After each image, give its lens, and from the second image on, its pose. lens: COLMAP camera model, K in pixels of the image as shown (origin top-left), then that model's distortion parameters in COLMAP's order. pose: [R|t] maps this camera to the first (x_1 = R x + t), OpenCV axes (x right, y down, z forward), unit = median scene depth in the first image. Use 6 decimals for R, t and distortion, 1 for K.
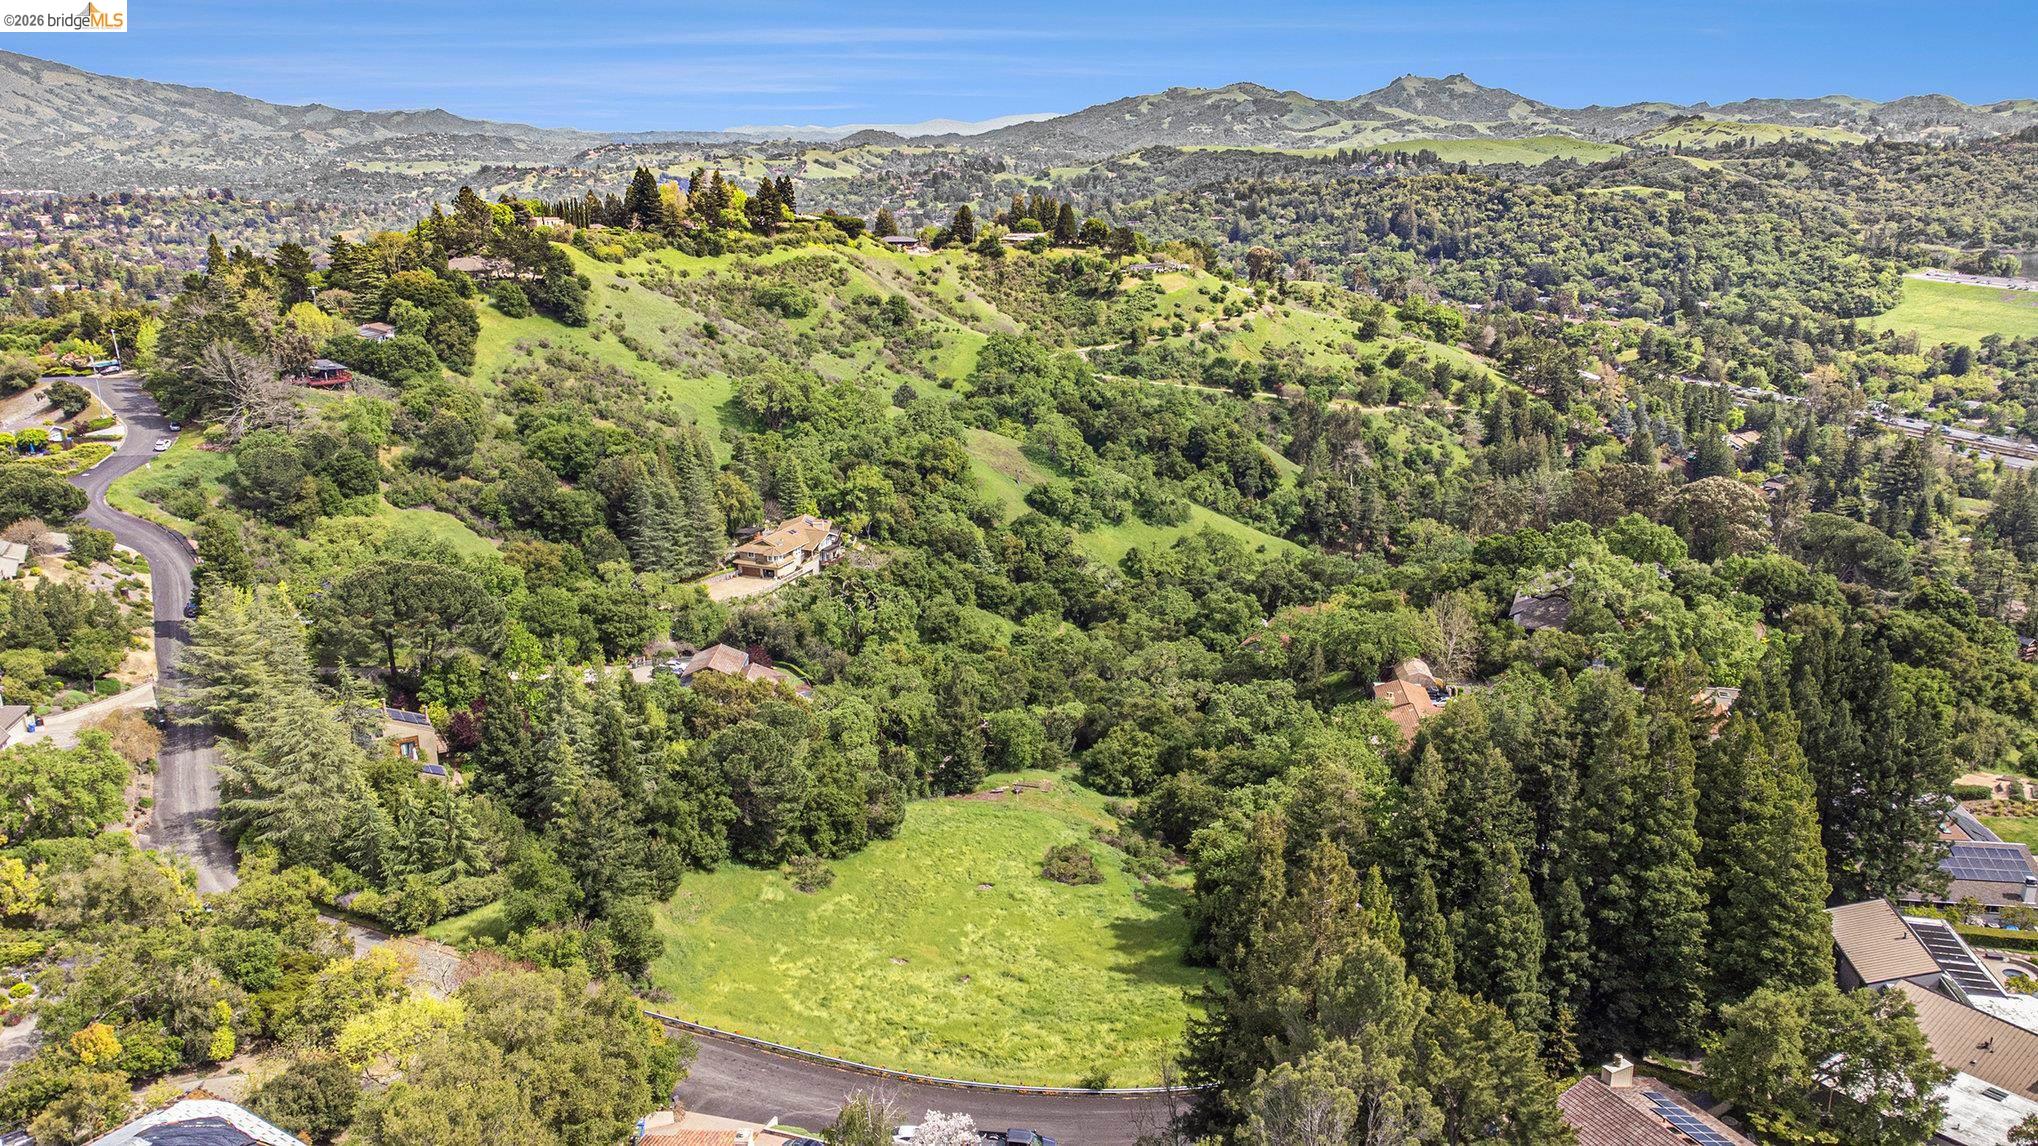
lens RADIAL K [[1548.8, 0, 1019.0], [0, 1548.8, 573.0], [0, 0, 1]] dist [0.037613, 0.051287]
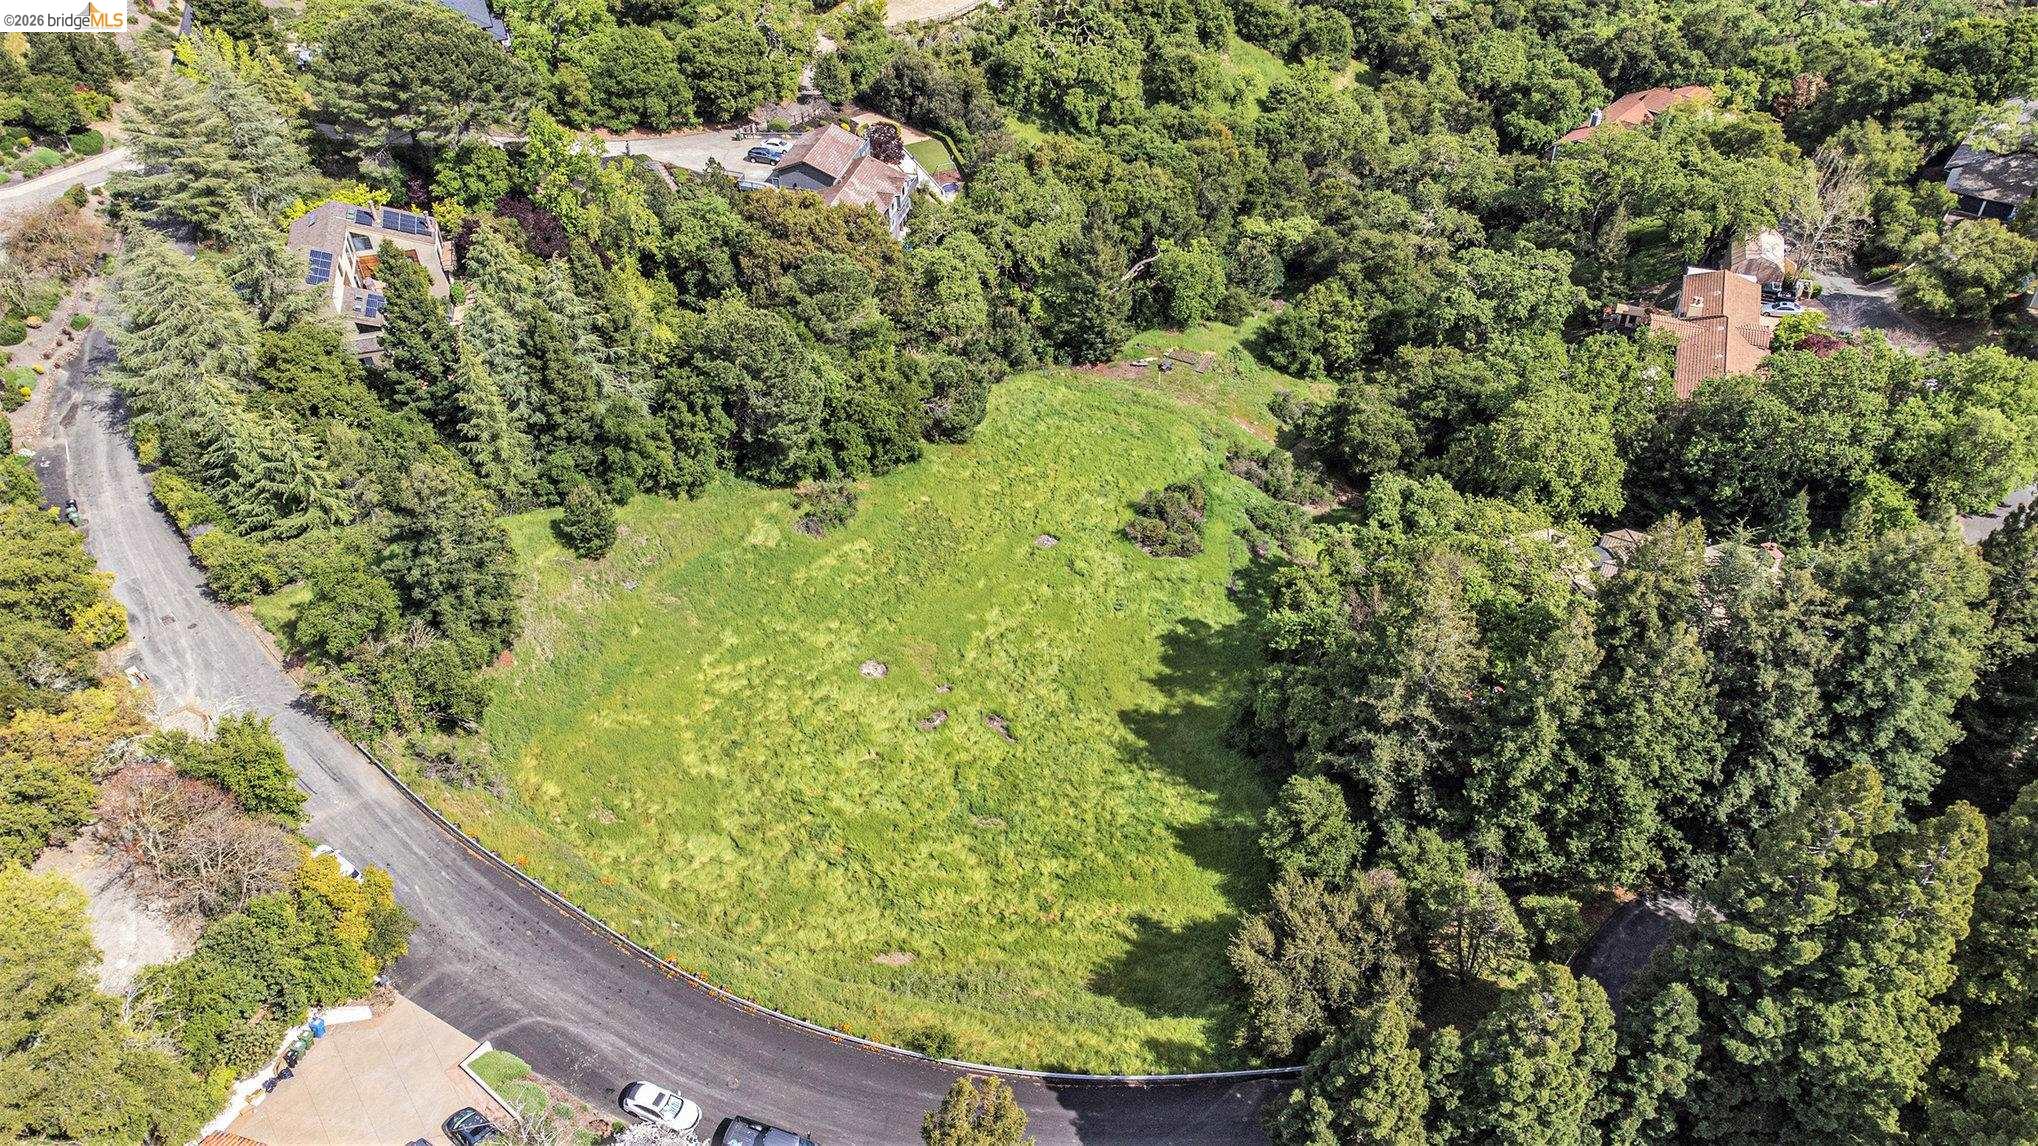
lens RADIAL K [[1557.2, 0, 1018.1], [0, 1557.2, 580.0], [0, 0, 1]] dist [0.047723, -0.000606]
pose [[0.966307, 0.159646, -0.201901, 0.063805], [-0.059673, 0.901989, 0.427616, -0.059362], [0.250380, -0.401160, 0.881125, 0.143171]]
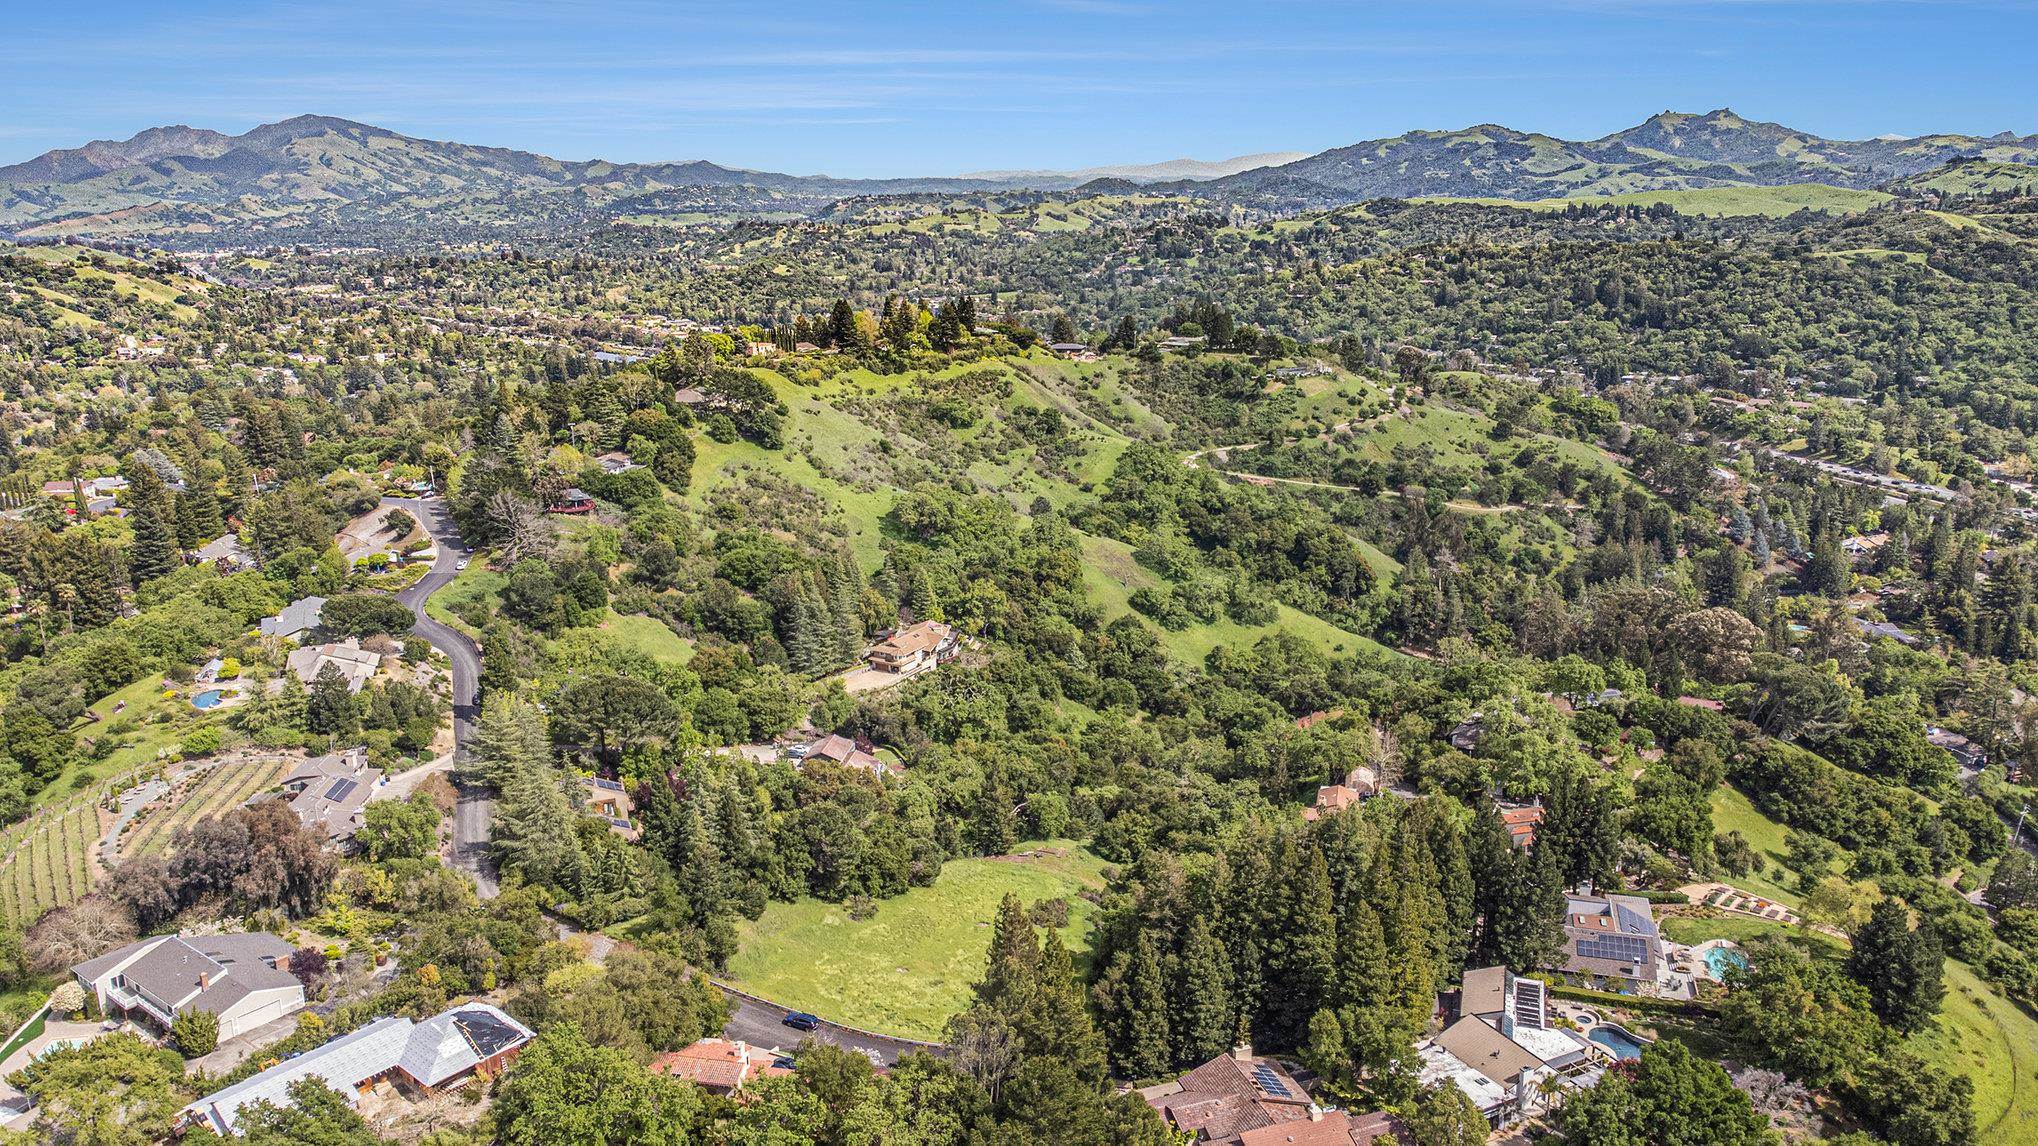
lens RADIAL K [[1557.2, 0, 1018.1], [0, 1557.2, 580.0], [0, 0, 1]] dist [0.047723, -0.000606]
pose [[0.988385, 0.028437, -0.149284, 0.108578], [-0.031060, 0.999401, -0.015273, -0.047856], [0.148760, 0.019732, 0.988676, -0.216366]]
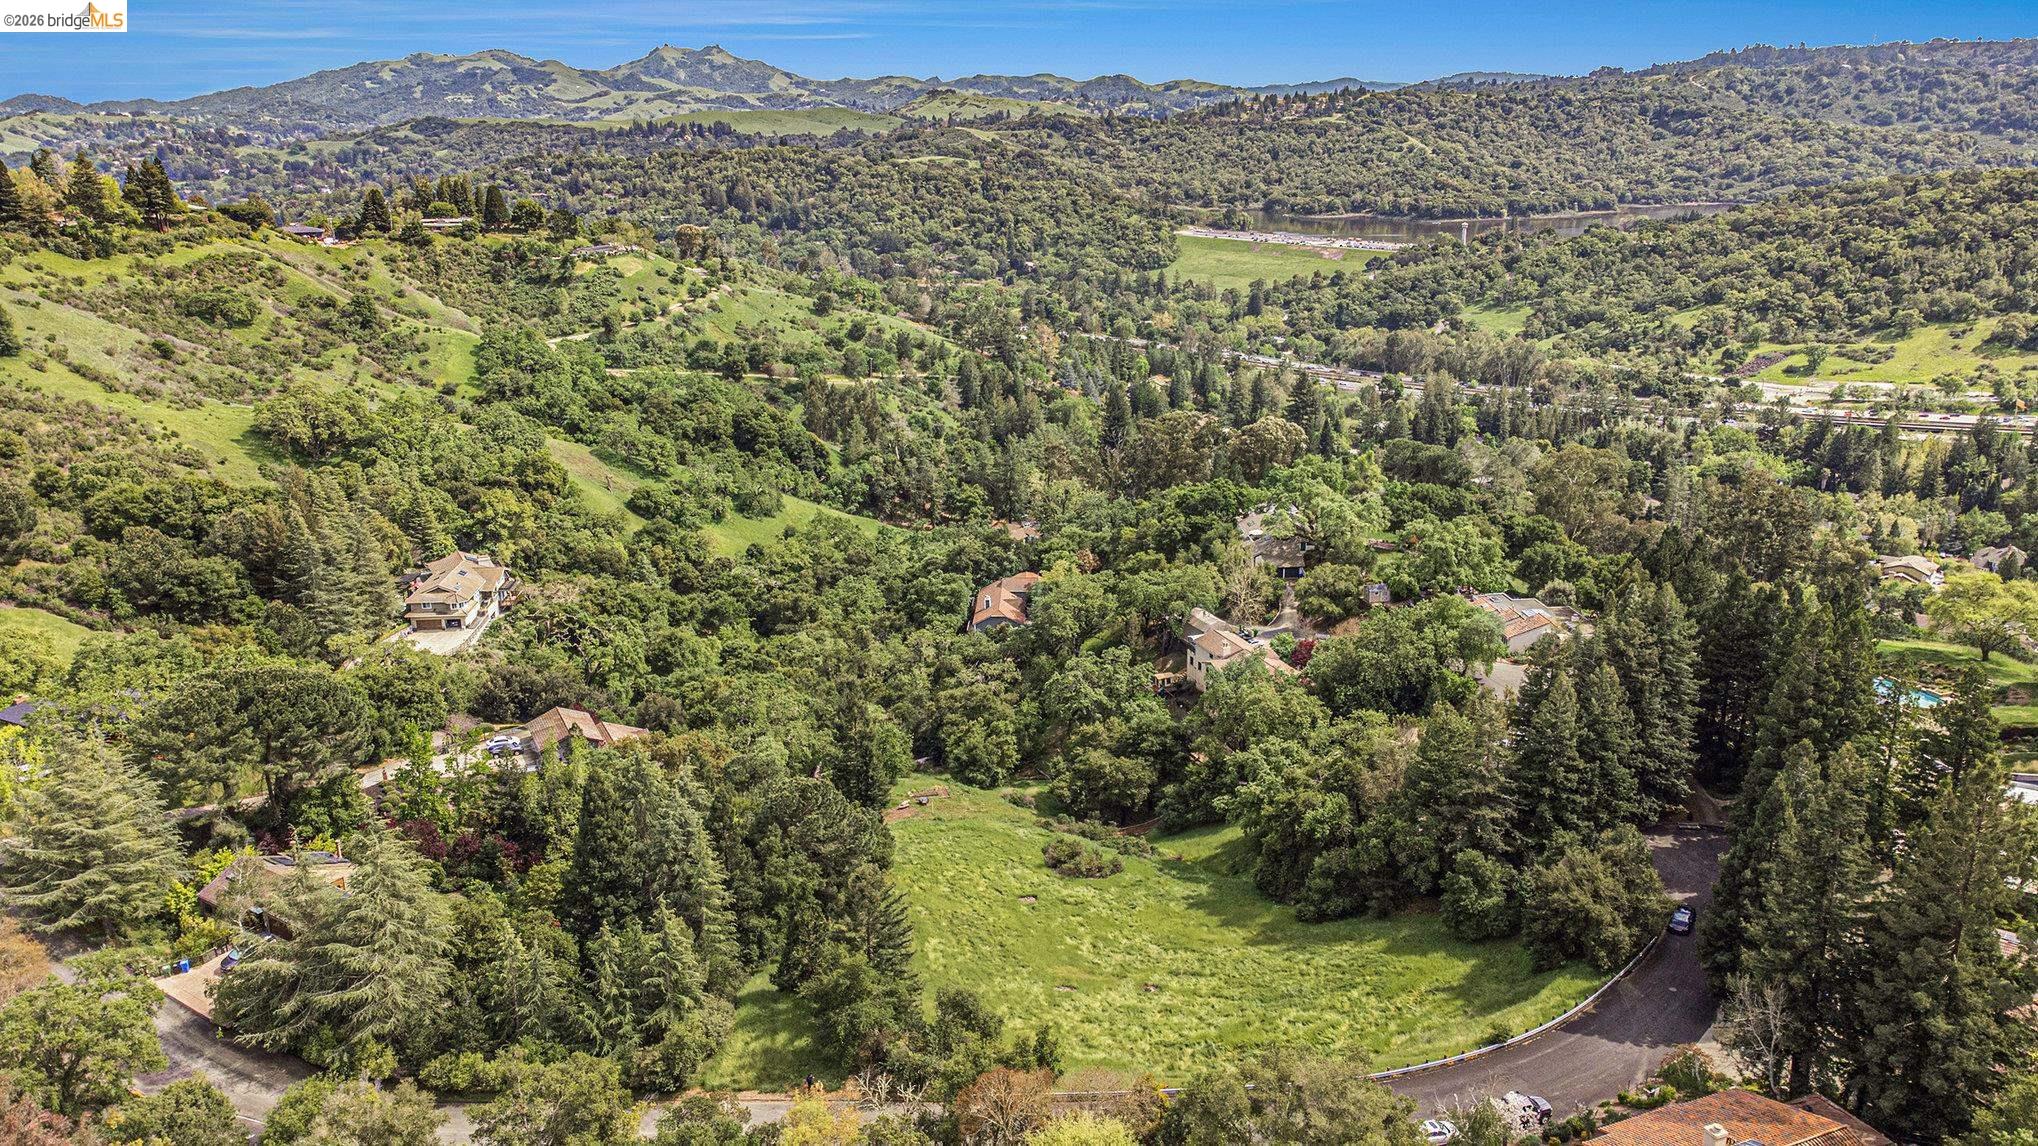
lens RADIAL K [[1548.5, 0, 1019.0], [0, 1548.5, 573.0], [0, 0, 1]] dist [0.052584, -0.000656]
pose [[0.896488, -0.134468, 0.422170, -0.204822], [0.127223, 0.990833, 0.045436, -0.022889], [-0.424410, 0.012977, 0.905377, 0.061199]]
